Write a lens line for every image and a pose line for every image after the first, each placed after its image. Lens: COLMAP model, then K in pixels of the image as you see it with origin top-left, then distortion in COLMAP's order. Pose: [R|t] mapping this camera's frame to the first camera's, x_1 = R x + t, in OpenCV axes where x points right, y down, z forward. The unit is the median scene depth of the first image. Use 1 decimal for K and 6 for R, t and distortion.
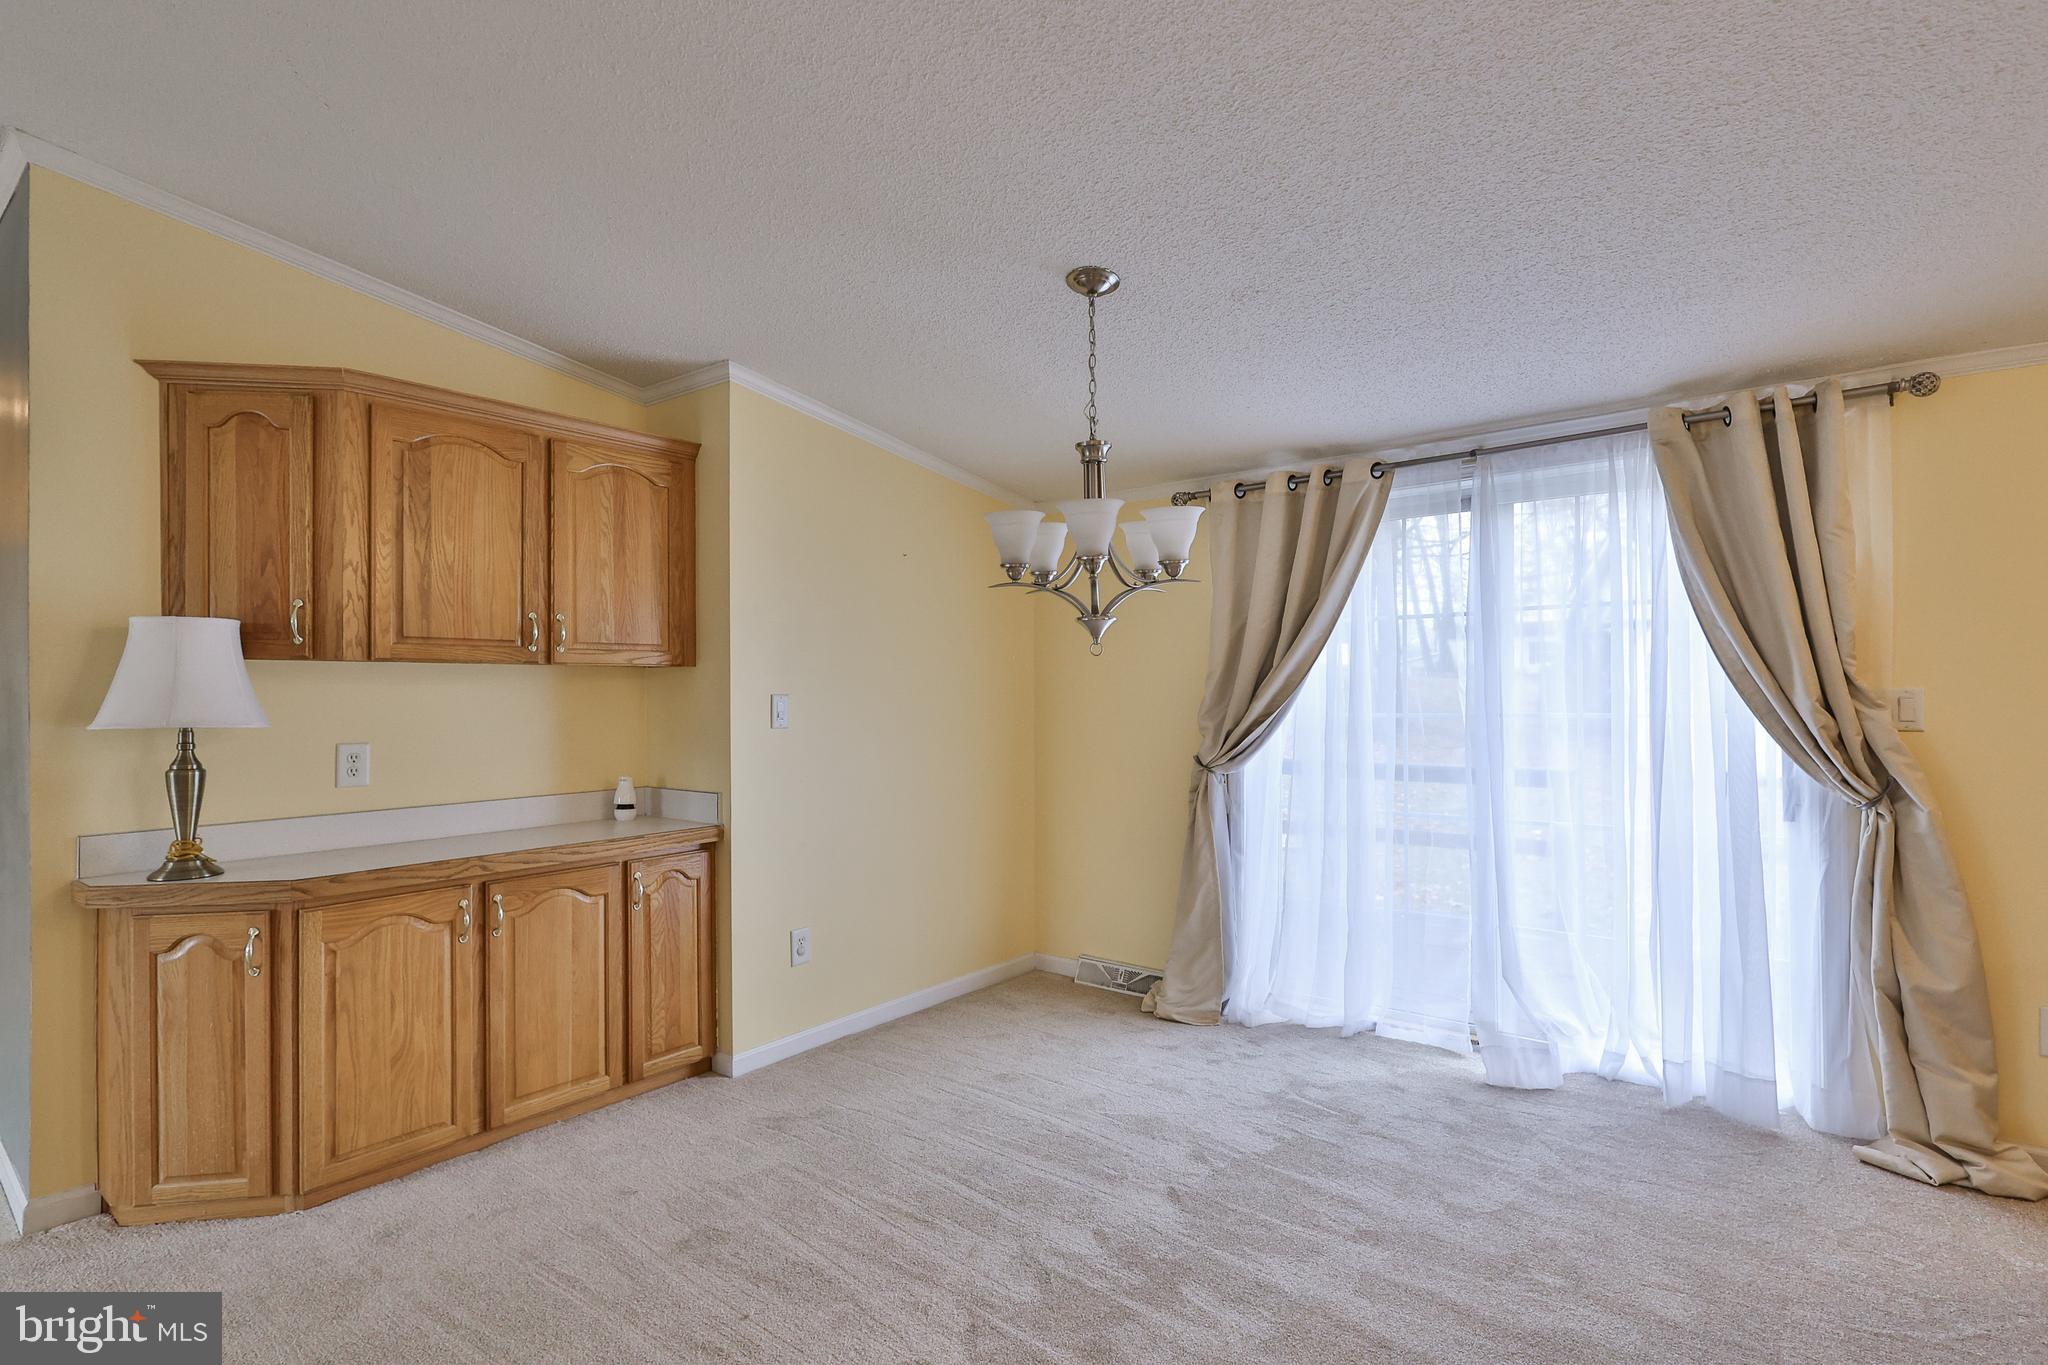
lens RADIAL K [[1023.9, 0, 1021.9], [0, 1023.9, 676.2], [0, 0, 1]] dist [-0.000722, 0.001289]
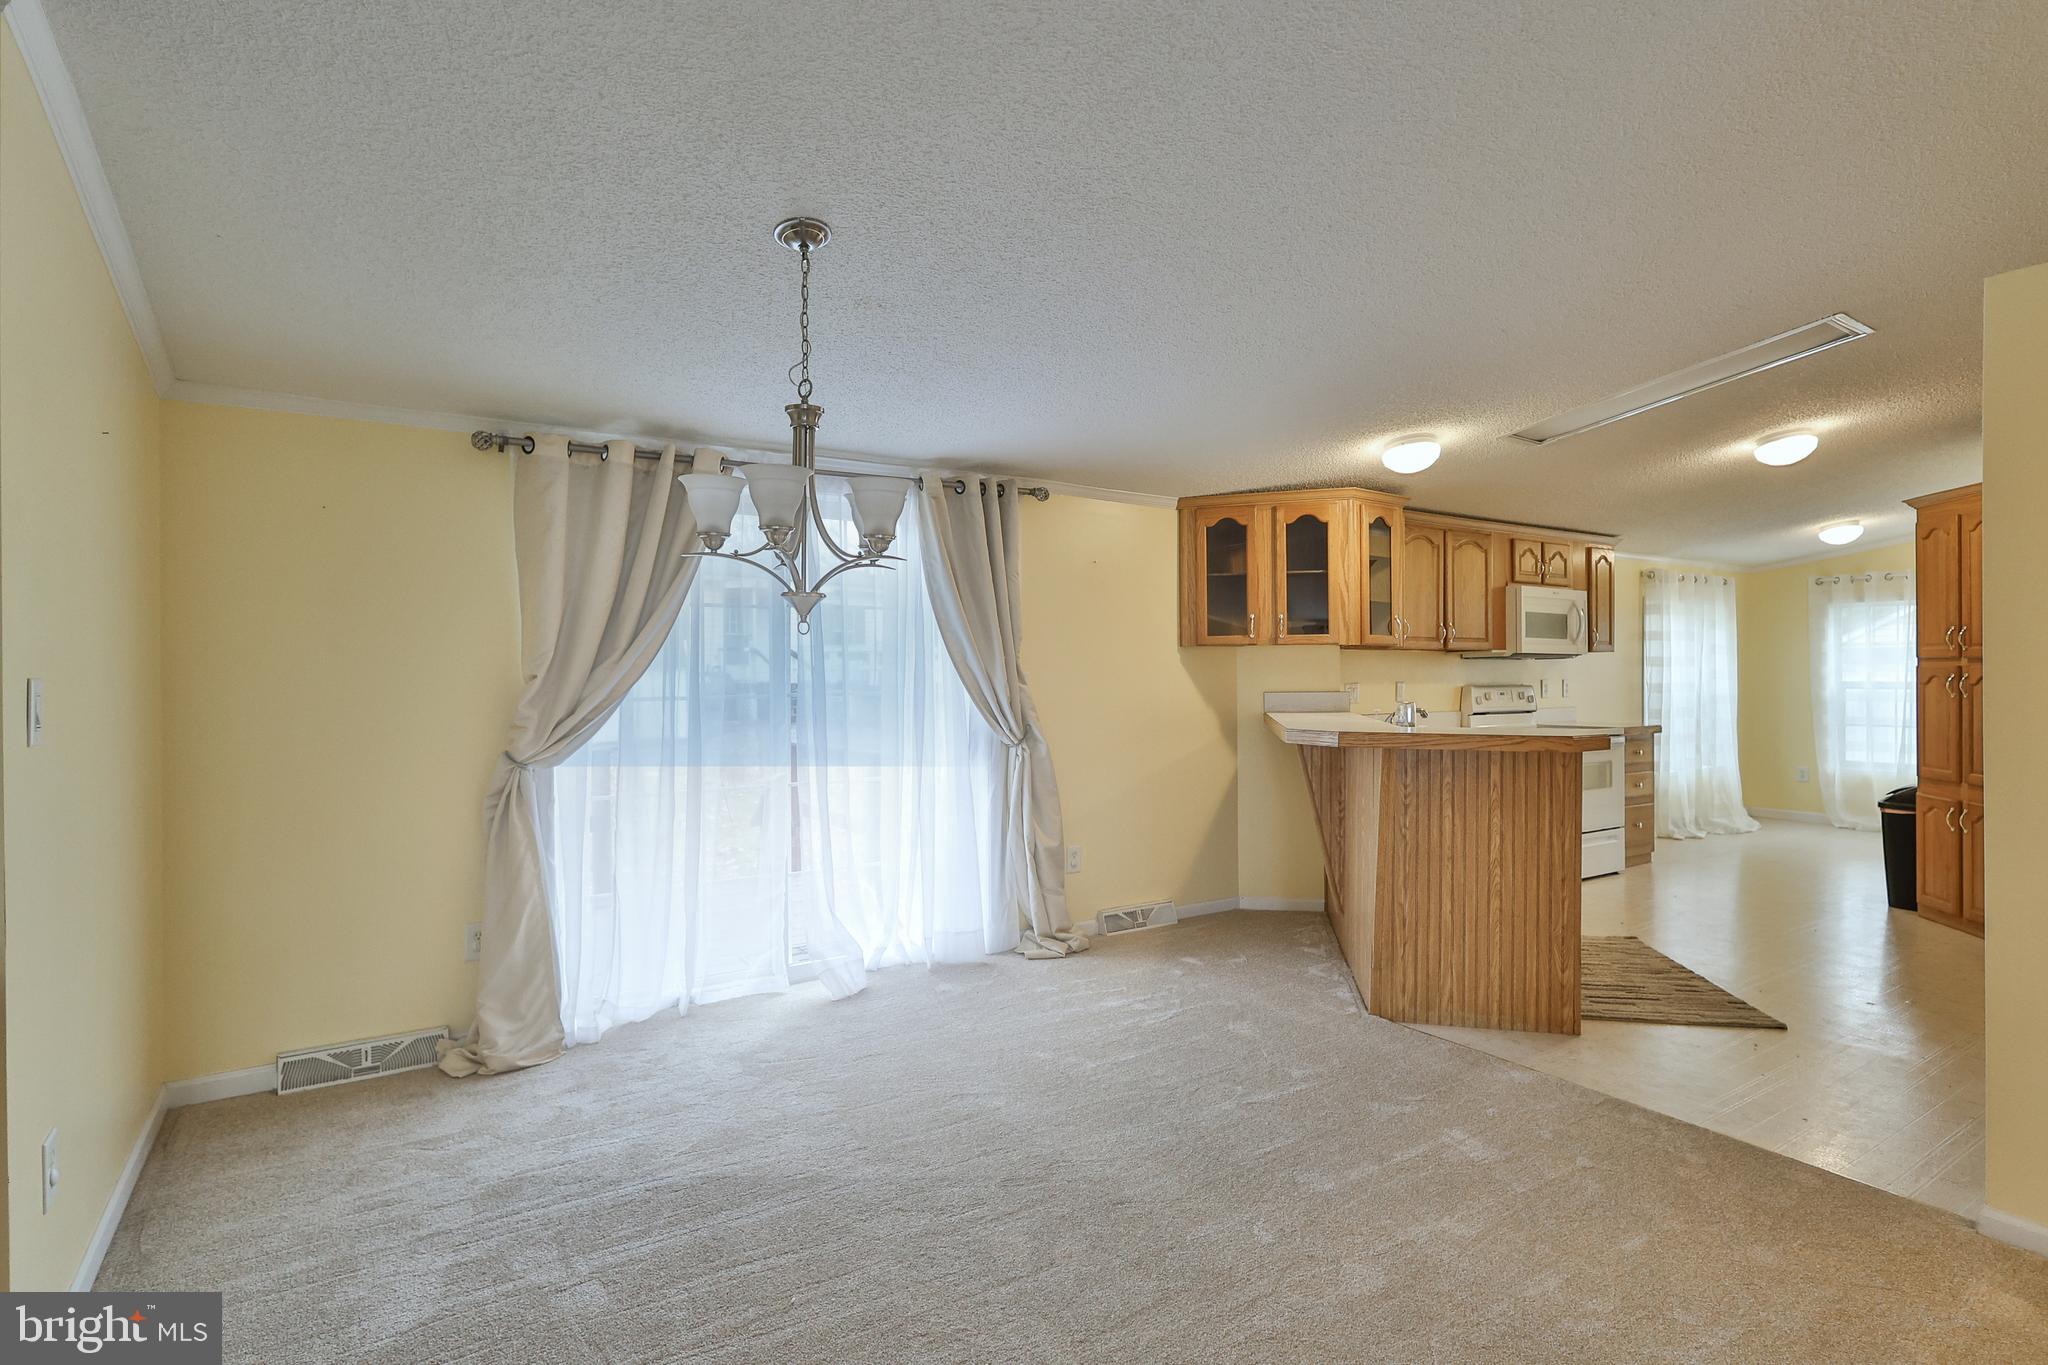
lens RADIAL K [[1023.9, 0, 1021.9], [0, 1023.9, 676.2], [0, 0, 1]] dist [-0.000722, 0.001289]
pose [[0.307261, -0.000892, 0.951625, -0.547611], [-0.008844, 0.999954, 0.003793, 0.009436], [-0.951584, -0.009581, 0.307239, 0.373041]]
